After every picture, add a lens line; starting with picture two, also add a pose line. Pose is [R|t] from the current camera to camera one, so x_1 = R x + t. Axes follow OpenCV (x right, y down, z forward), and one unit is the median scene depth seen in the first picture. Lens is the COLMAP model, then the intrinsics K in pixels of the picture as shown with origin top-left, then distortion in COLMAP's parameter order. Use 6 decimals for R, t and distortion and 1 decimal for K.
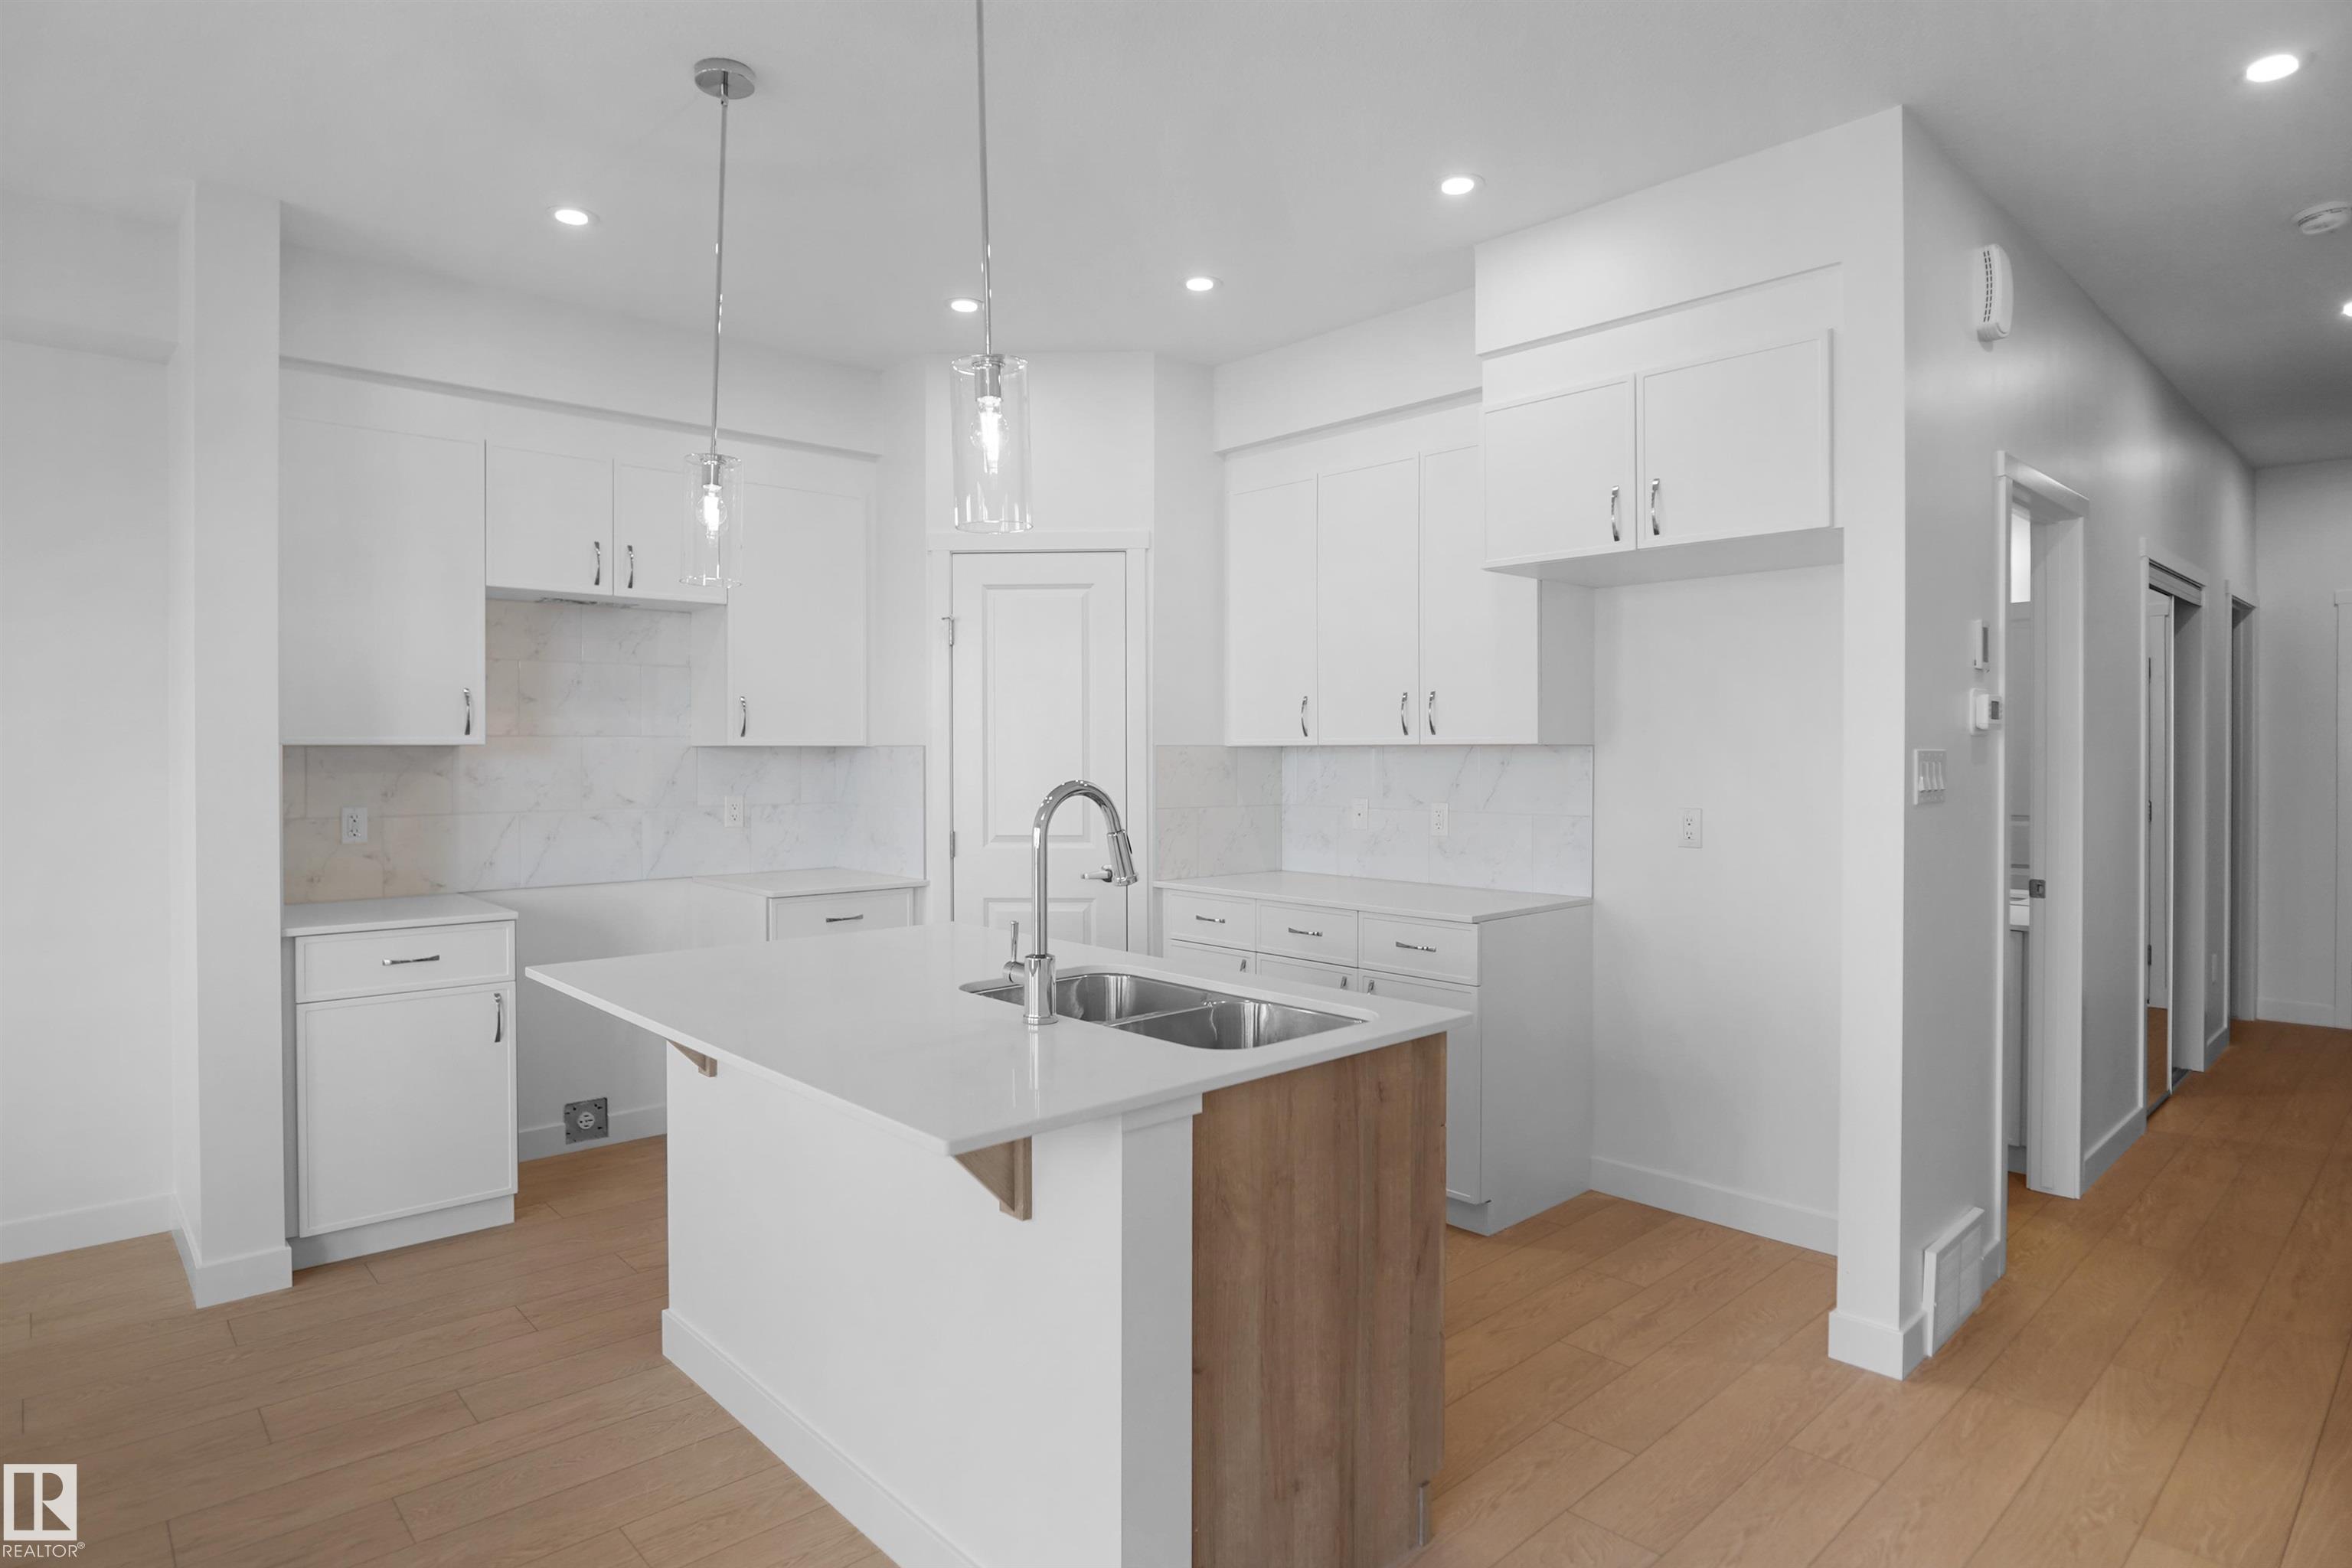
lens RADIAL K [[1264.7, 0, 1163.0], [0, 1264.7, 770.3], [0, 0, 1]] dist [-0.029998, 0.006793]
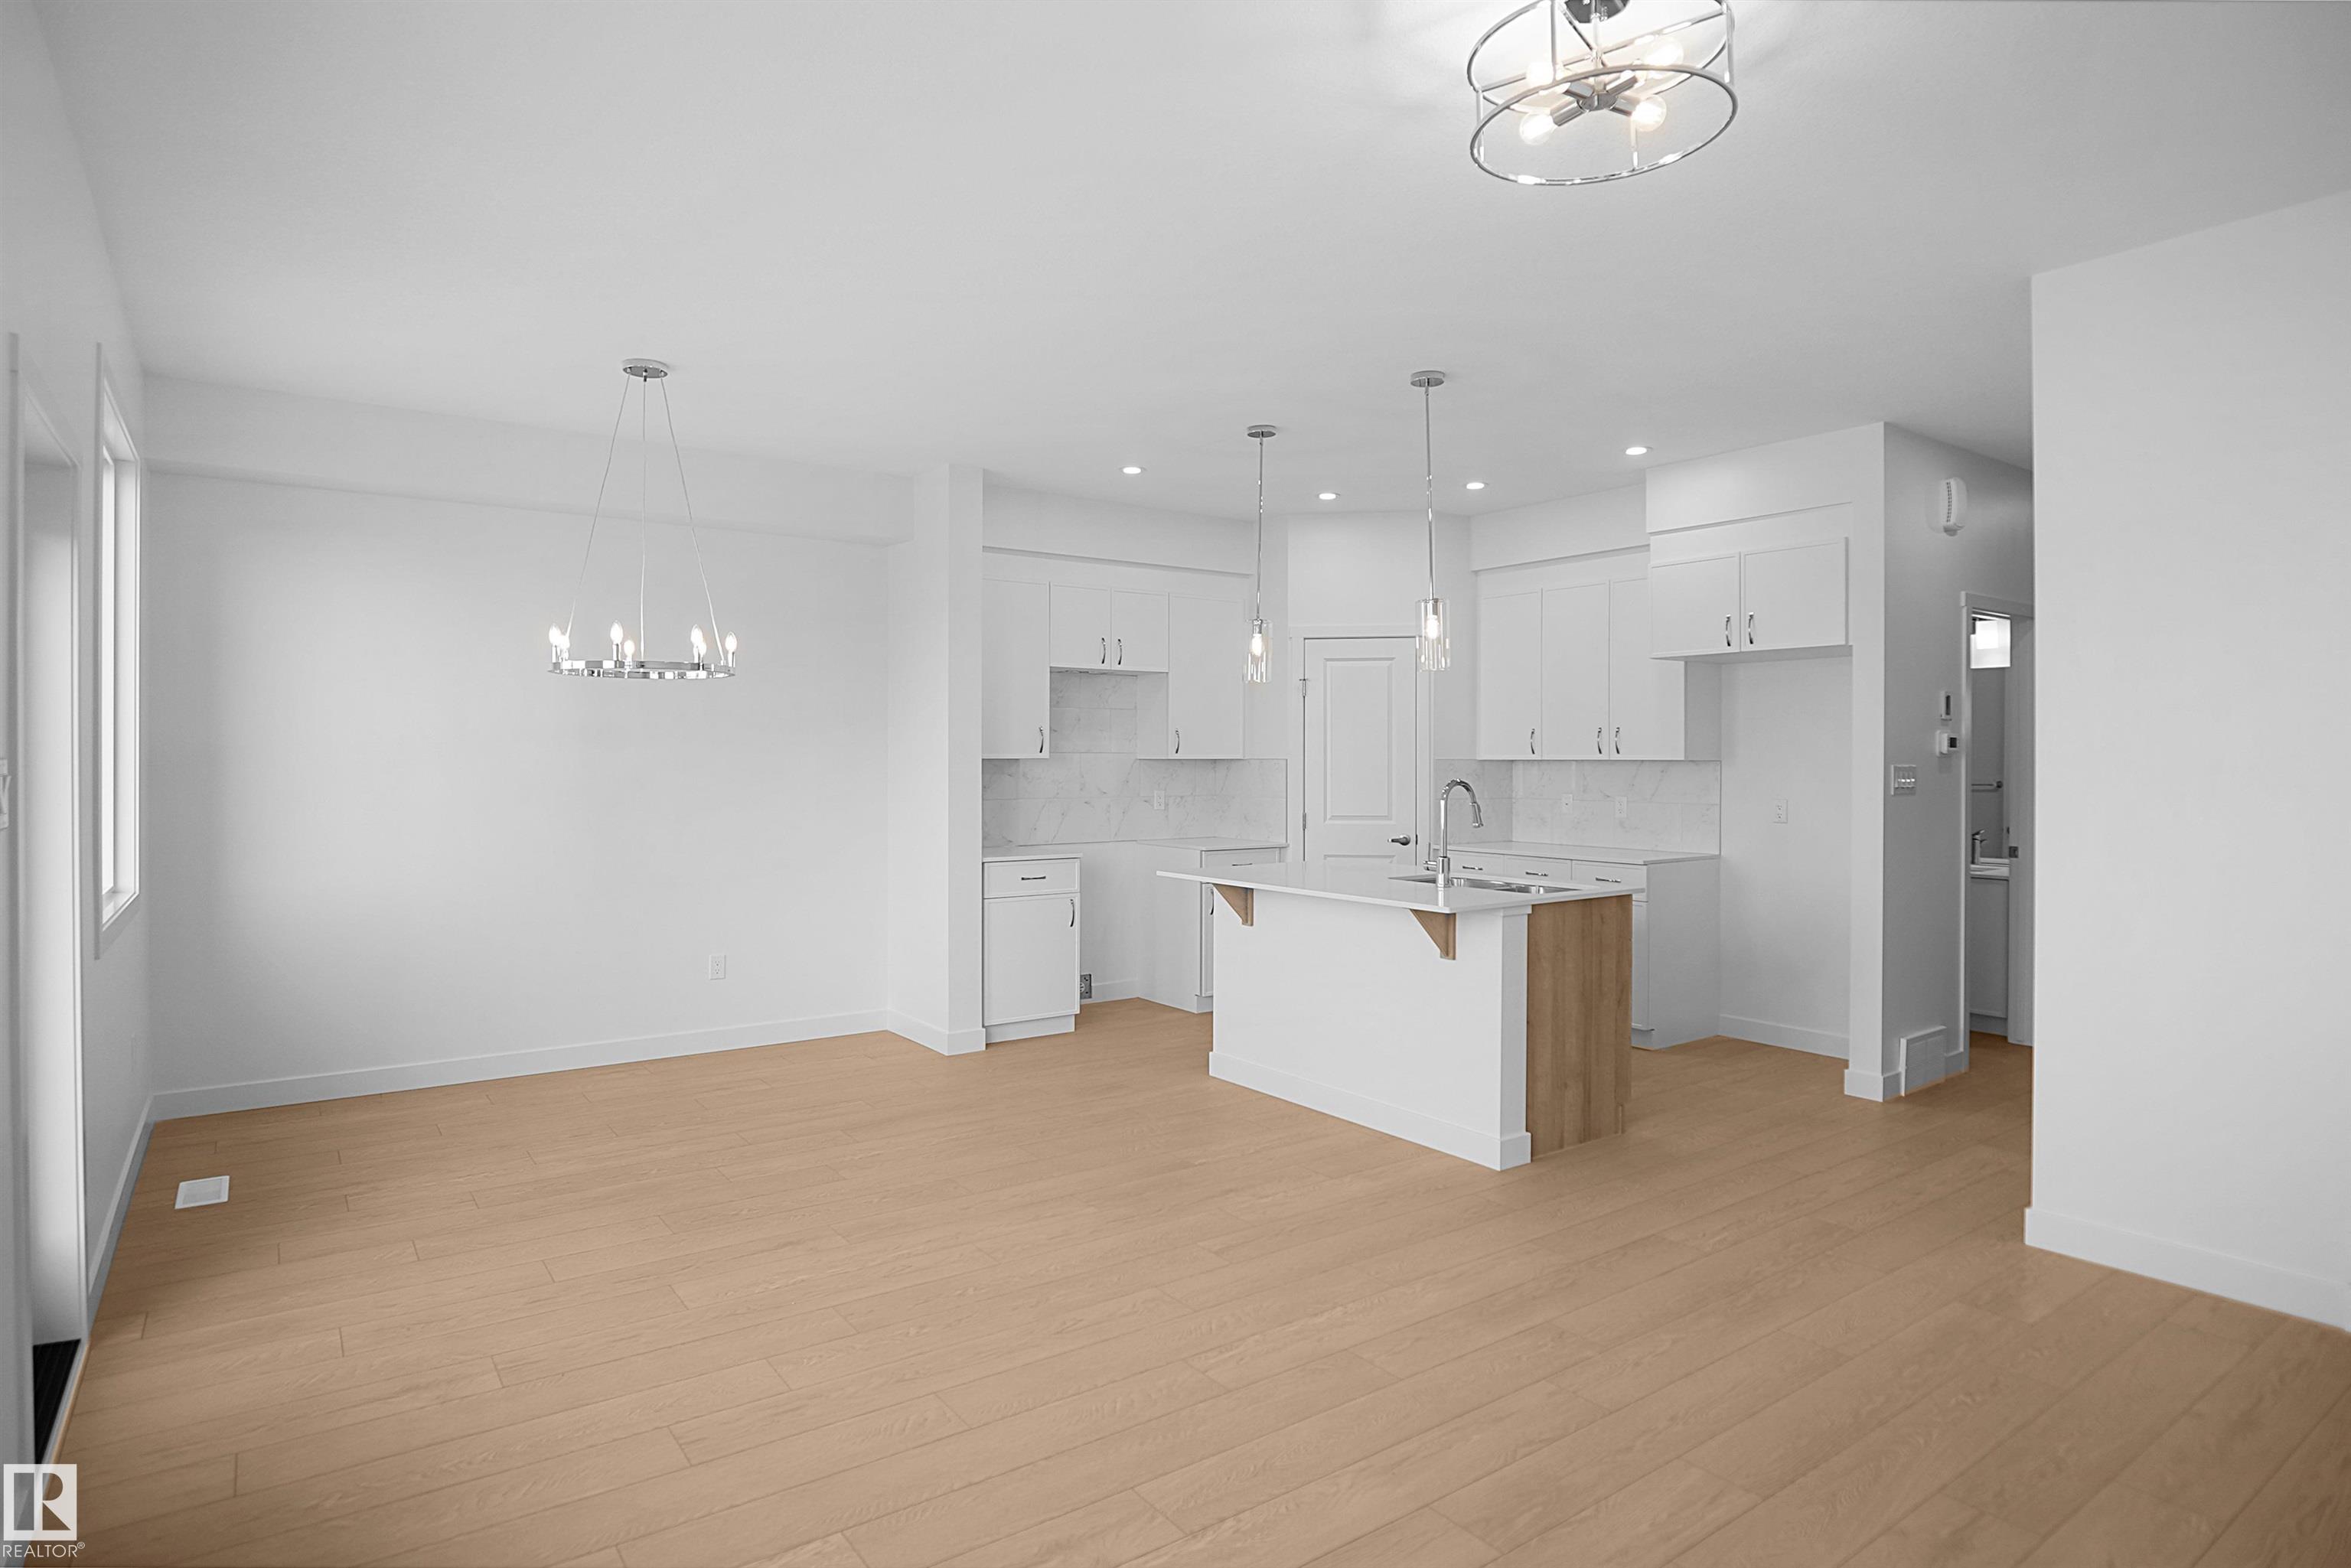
lens RADIAL K [[1264.1, 0, 1155.6], [0, 1264.1, 769.6], [0, 0, 1]] dist [-0.029998, 0.006793]
pose [[0.992087, 0.004110, -0.125486, -0.195078], [-0.004881, 0.999971, -0.005833, 0.004896], [0.125458, 0.006399, 0.992078, -0.767318]]
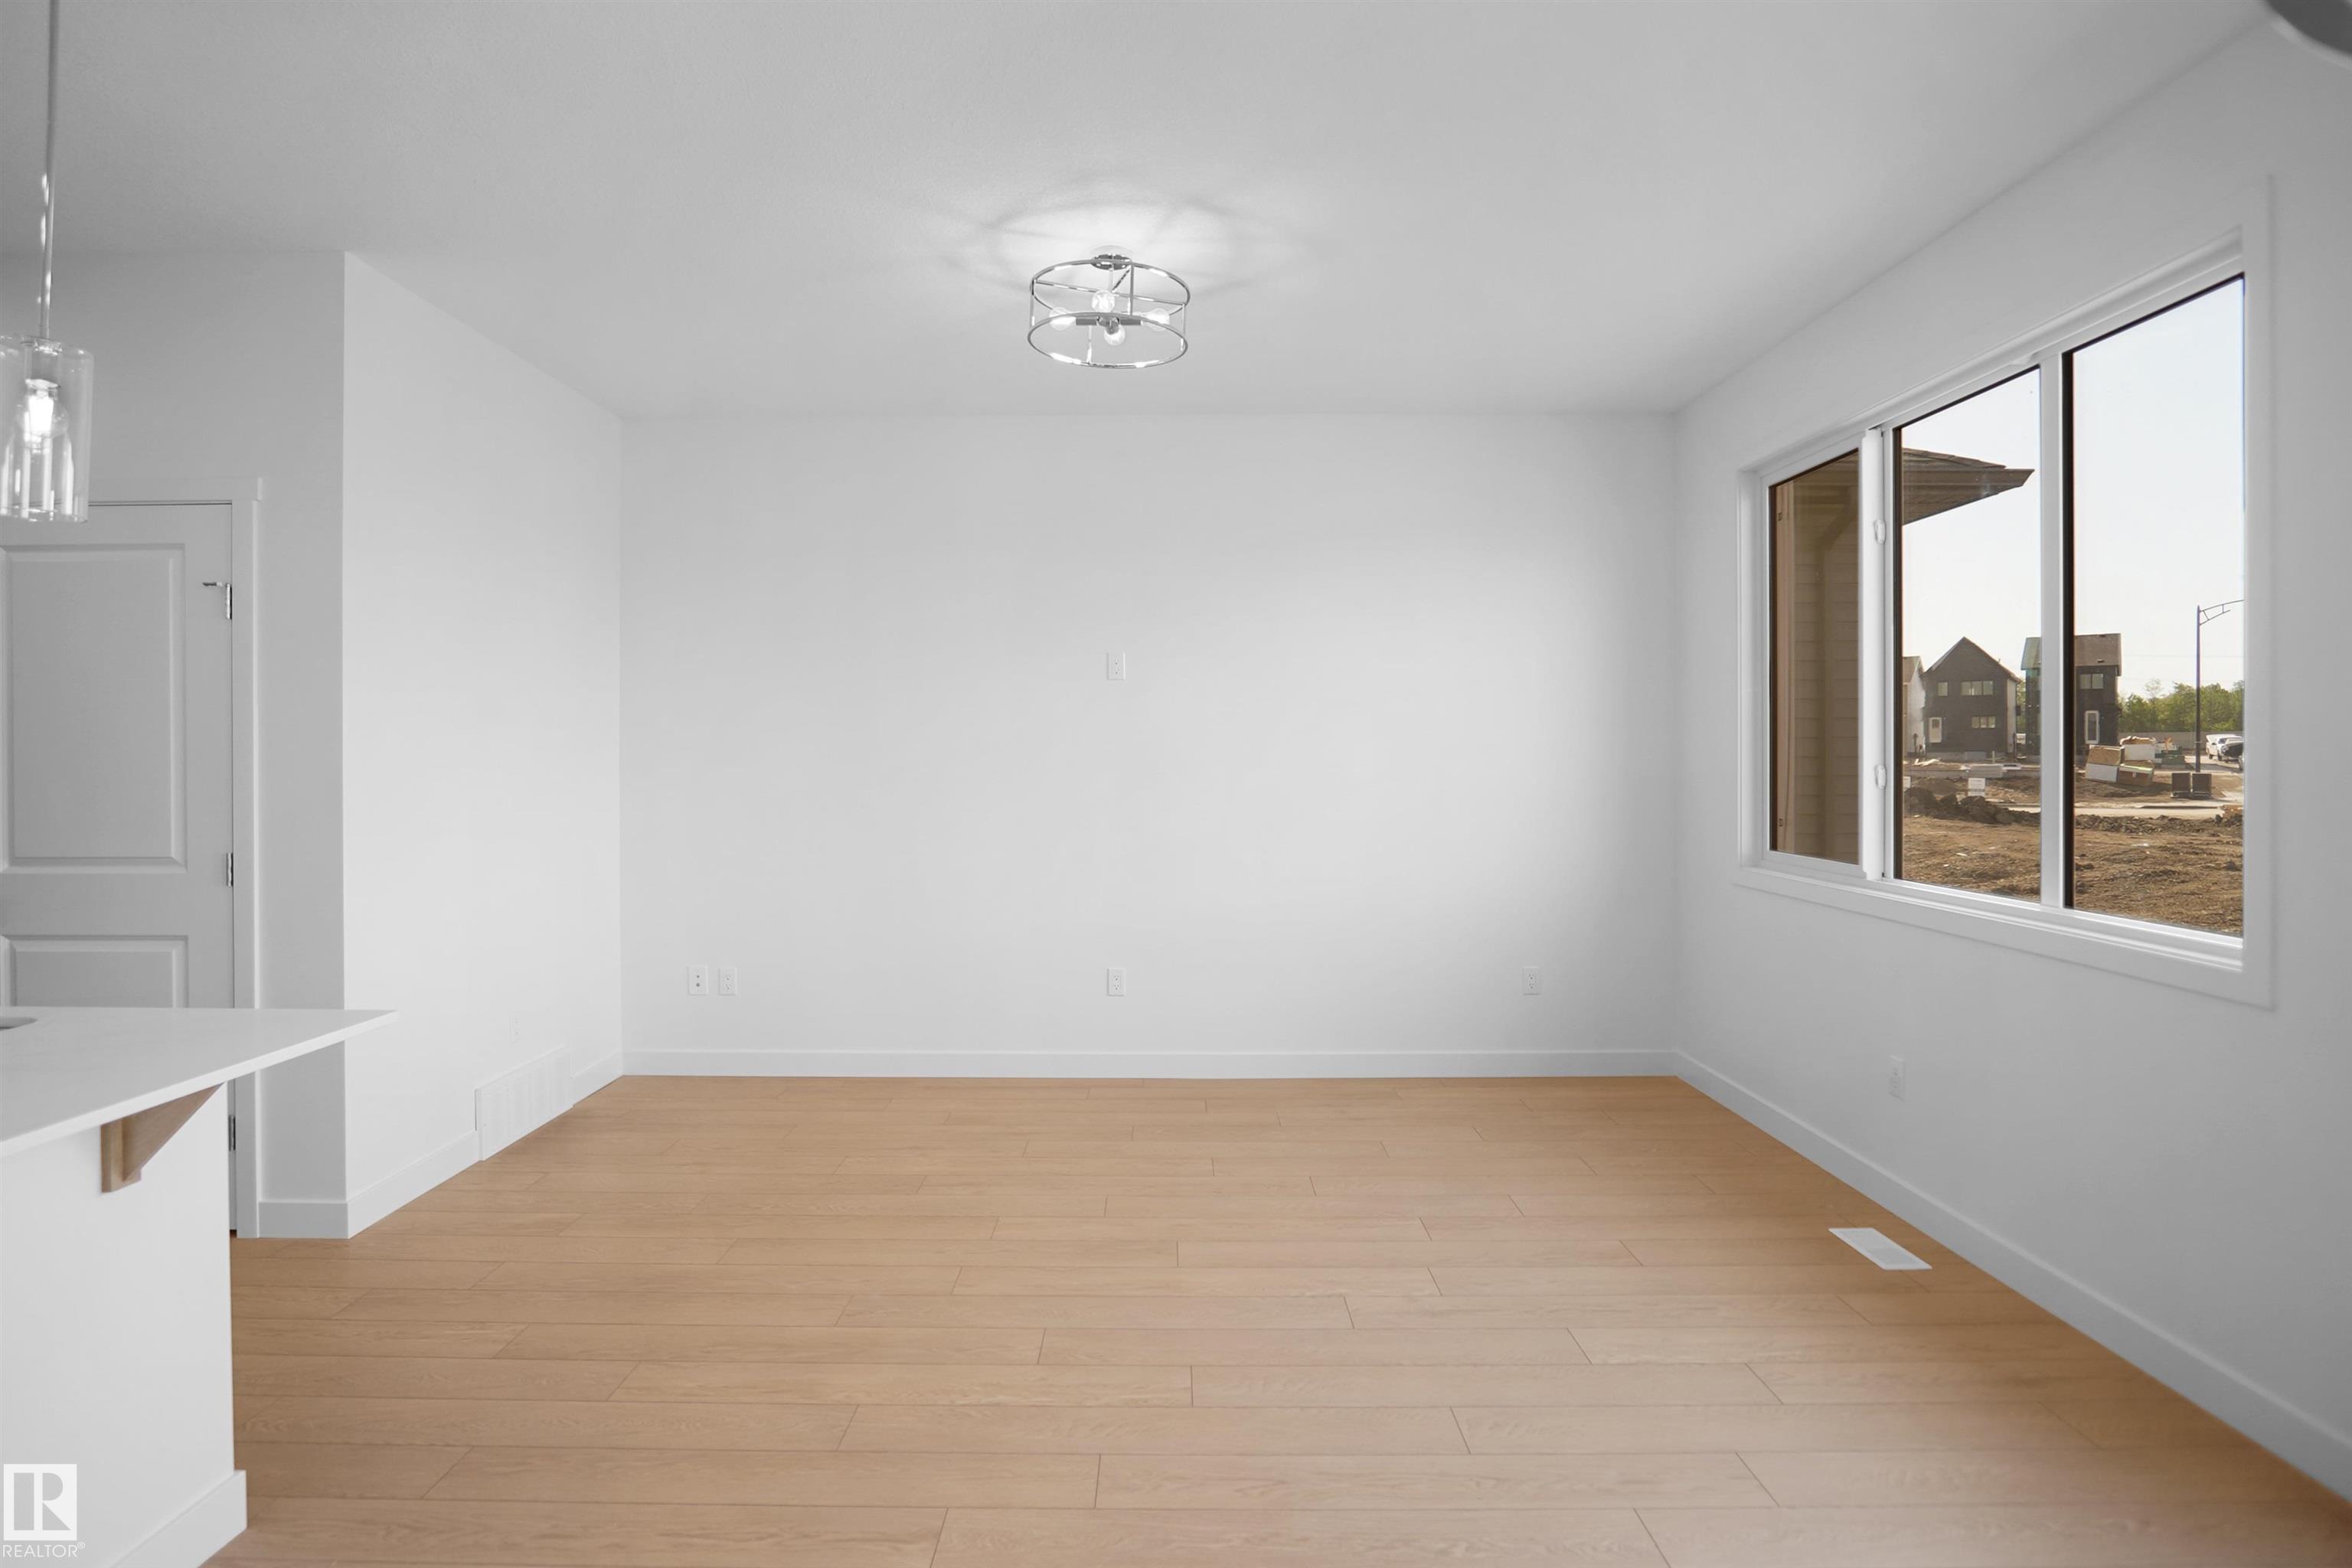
lens RADIAL K [[1264.7, 0, 1168.0], [0, 1264.7, 772.1], [0, 0, 1]] dist [-0.029998, 0.006793]
pose [[-0.734173, -0.006013, 0.678936, -0.772884], [0.010667, 0.999735, 0.020388, -0.003343], [-0.678879, 0.022211, -0.733914, 0.605434]]
